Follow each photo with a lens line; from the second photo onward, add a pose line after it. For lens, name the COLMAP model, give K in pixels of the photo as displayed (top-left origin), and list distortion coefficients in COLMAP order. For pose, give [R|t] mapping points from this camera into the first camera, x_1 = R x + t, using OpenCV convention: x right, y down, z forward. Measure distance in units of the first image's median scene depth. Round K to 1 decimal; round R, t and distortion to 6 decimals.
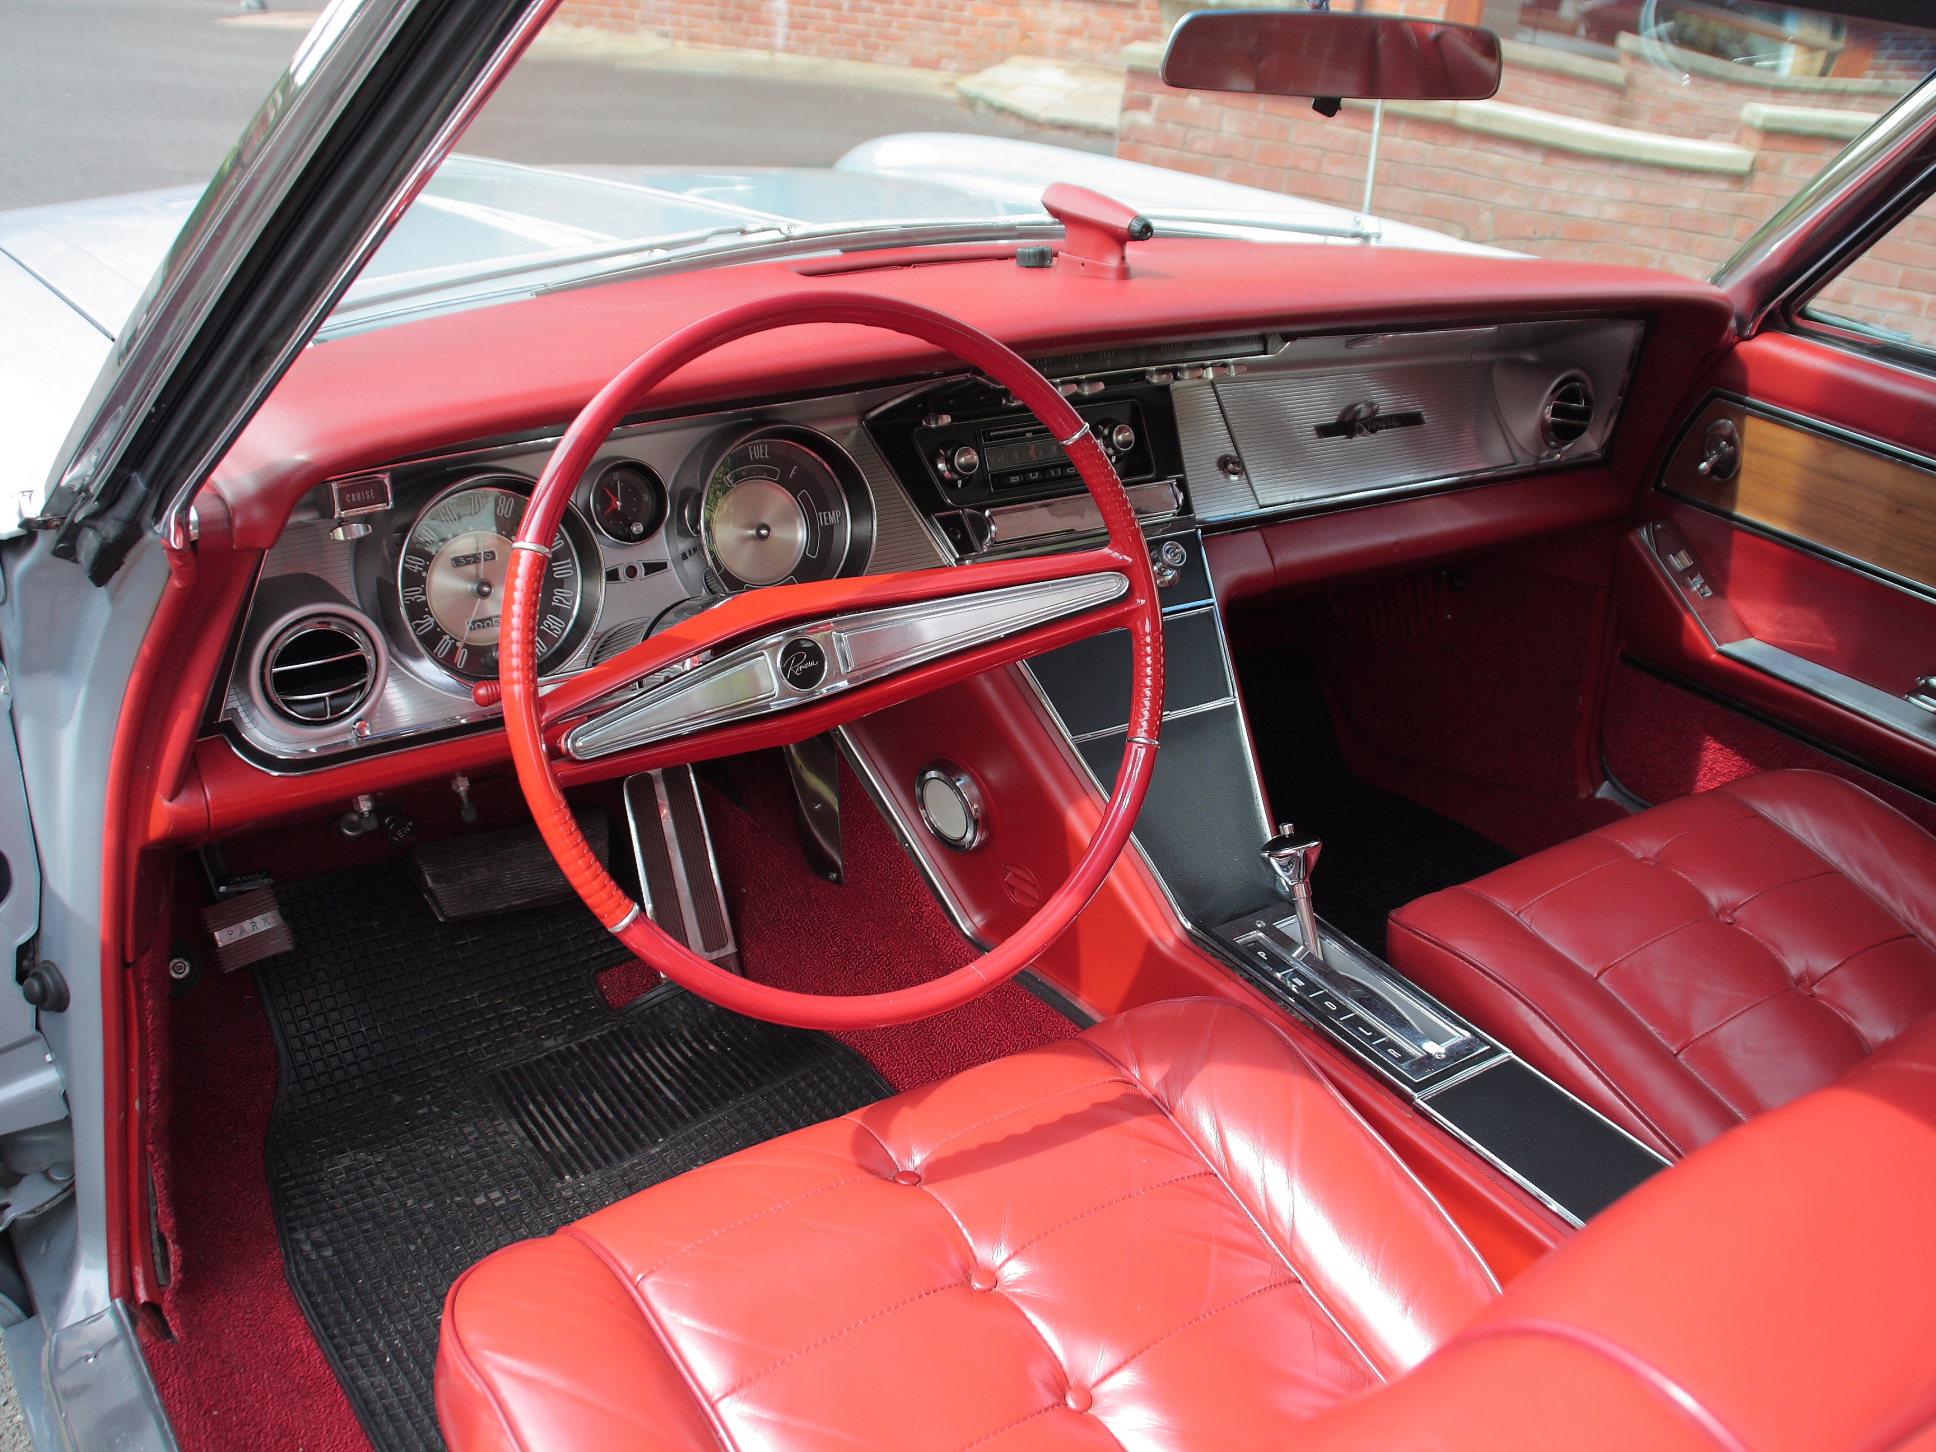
lens RADIAL K [[1820.3, 0, 974.4], [0, 1820.3, 692.3], [0, 0, 1]] dist [-0.195844, 0.146982]
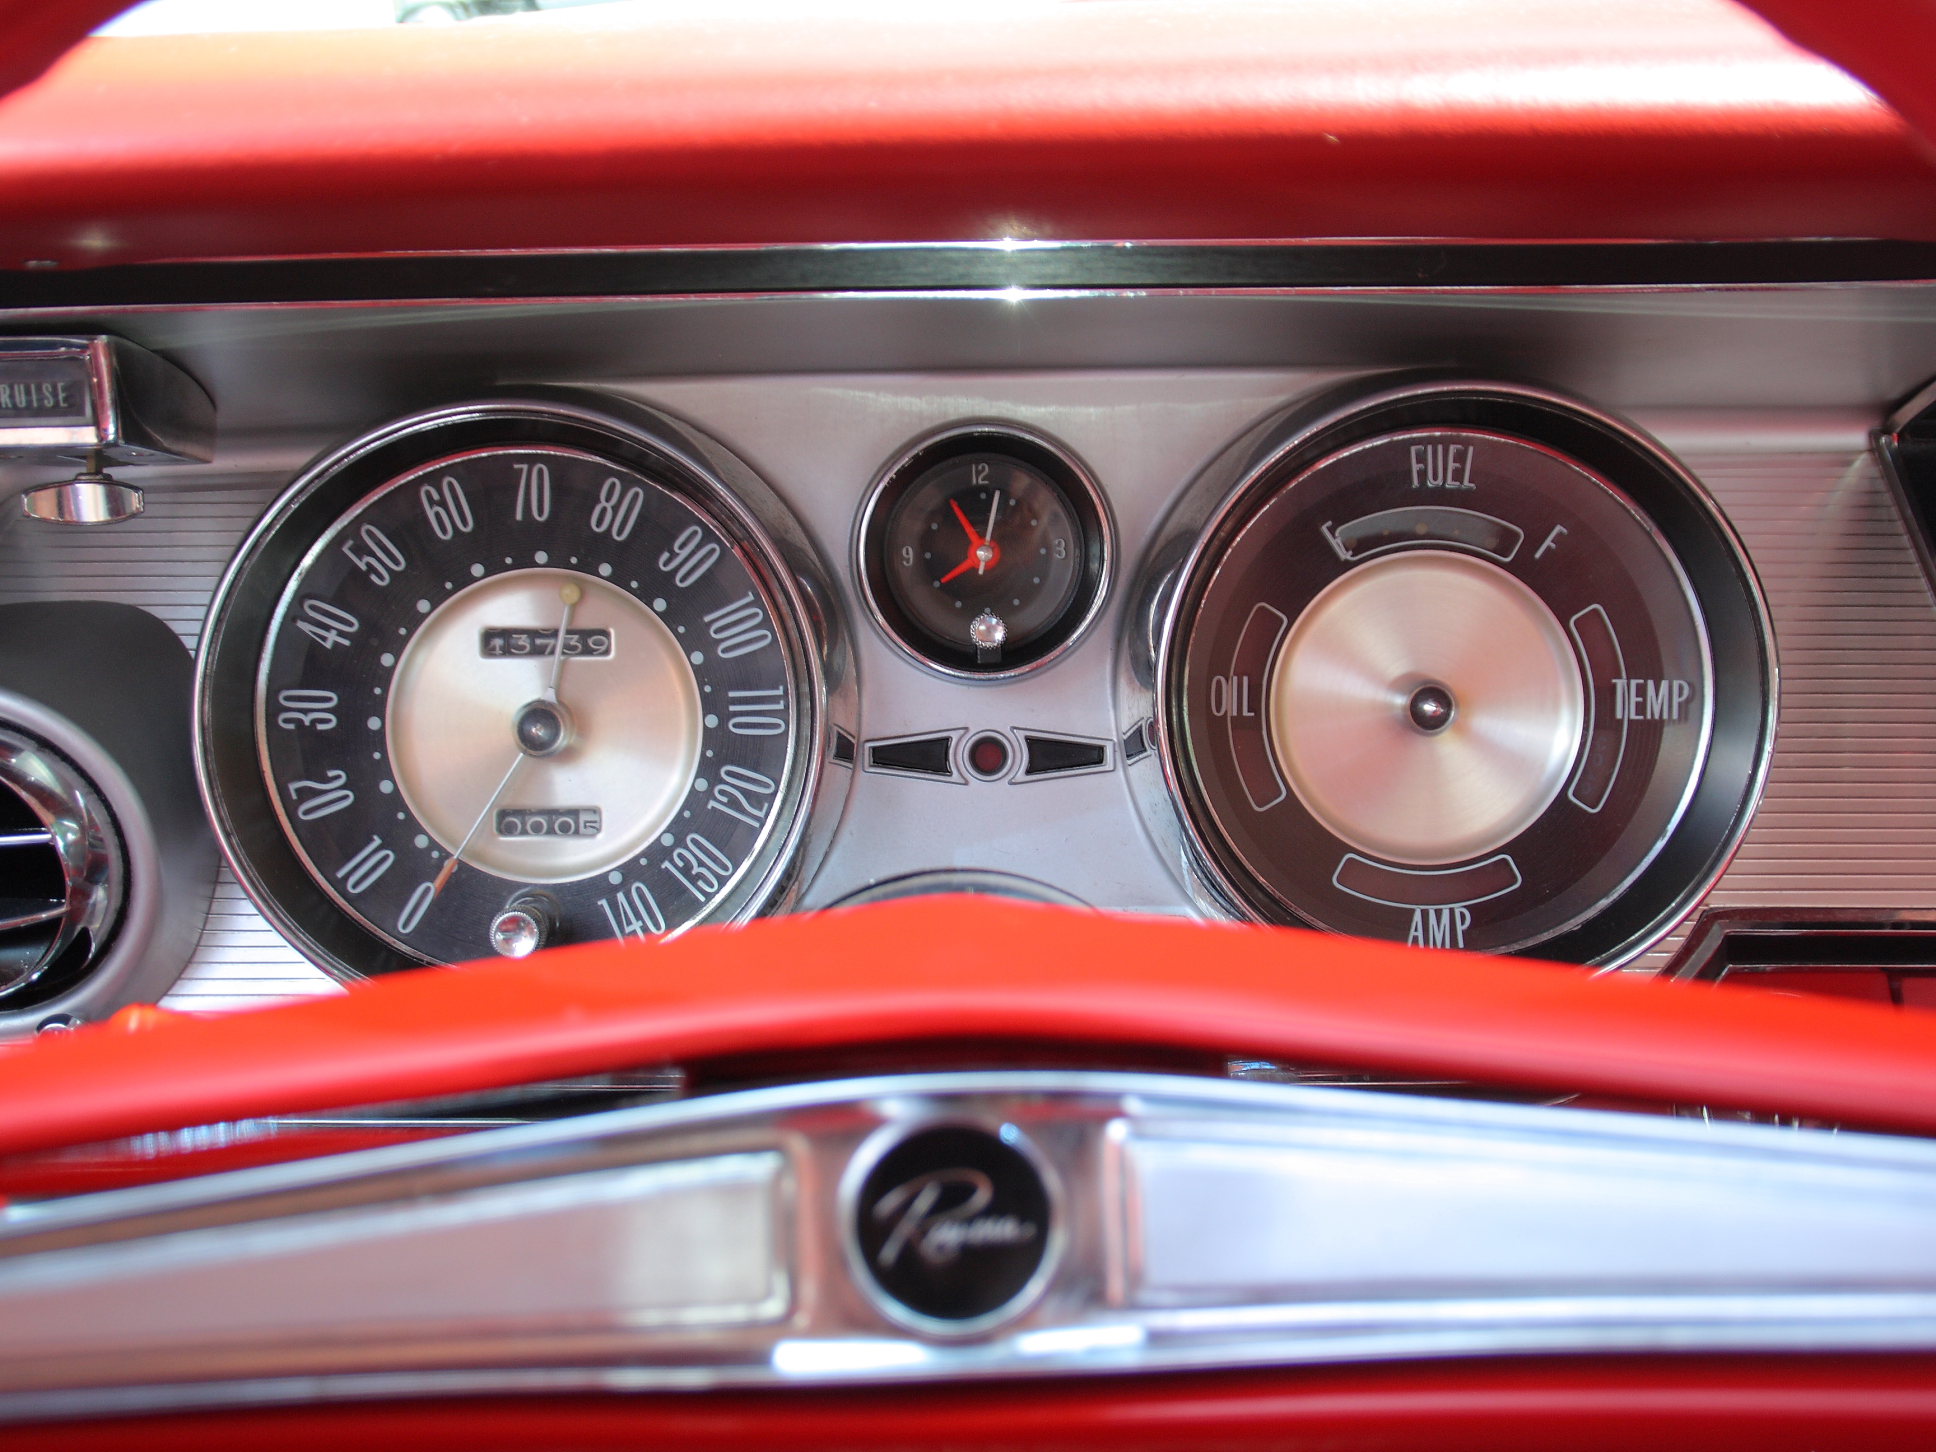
lens RADIAL K [[2620.7, 0, 1033.6], [0, 2620.7, 698.5], [0, 0, 1]] dist [-0.096622, 0.558954]
pose [[0.832277, 0.155894, -0.531989, 0.078038], [-0.196334, 0.980336, -0.019878, -0.066248], [0.518428, 0.120992, 0.846518, 0.555697]]
